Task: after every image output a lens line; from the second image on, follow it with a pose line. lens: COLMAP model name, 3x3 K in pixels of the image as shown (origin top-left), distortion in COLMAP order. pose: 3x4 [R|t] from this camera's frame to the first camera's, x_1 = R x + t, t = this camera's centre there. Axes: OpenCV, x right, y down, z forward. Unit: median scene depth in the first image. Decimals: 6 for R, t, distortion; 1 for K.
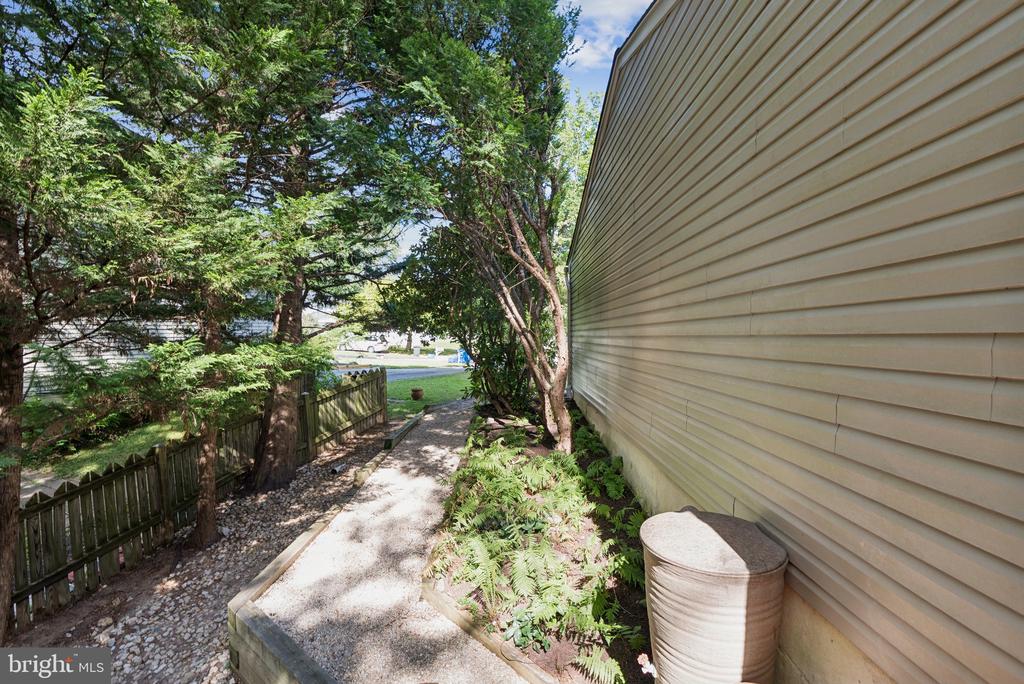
lens RADIAL K [[462.4, 0, 515.3], [0, 462.4, 346.9], [0, 0, 1]] dist [-0.002862, -0.000437]
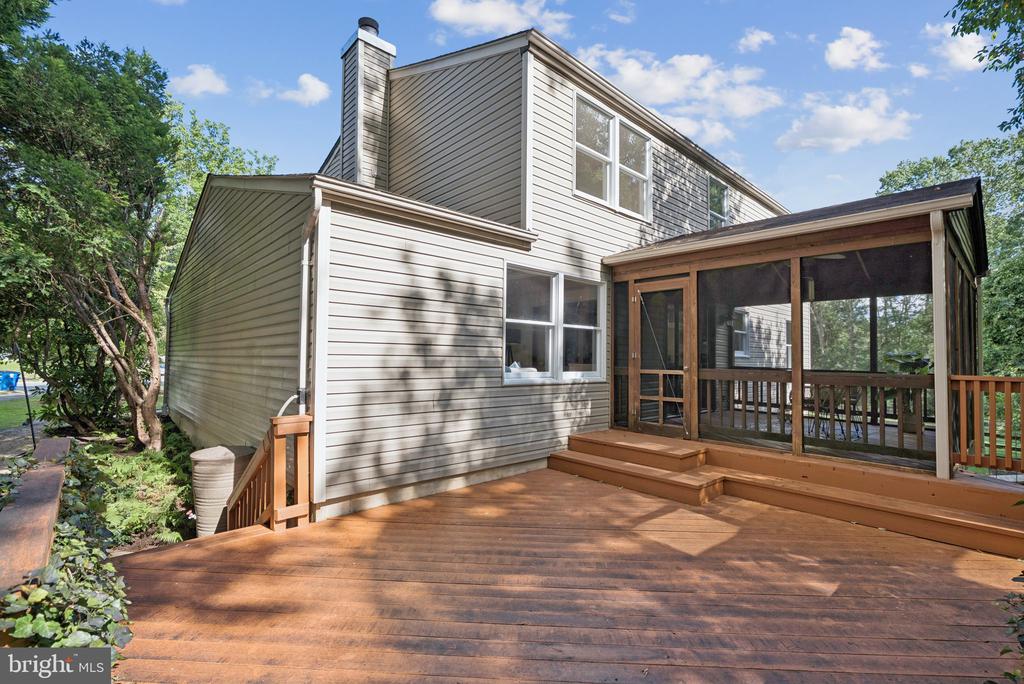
lens RADIAL K [[462.4, 0, 515.3], [0, 462.4, 346.9], [0, 0, 1]] dist [-0.002862, -0.000437]
pose [[0.733893, 0.037442, 0.678232, -0.035869], [-0.002928, 0.998645, -0.051962, 0.000330], [-0.679259, 0.036149, 0.733008, -0.587513]]
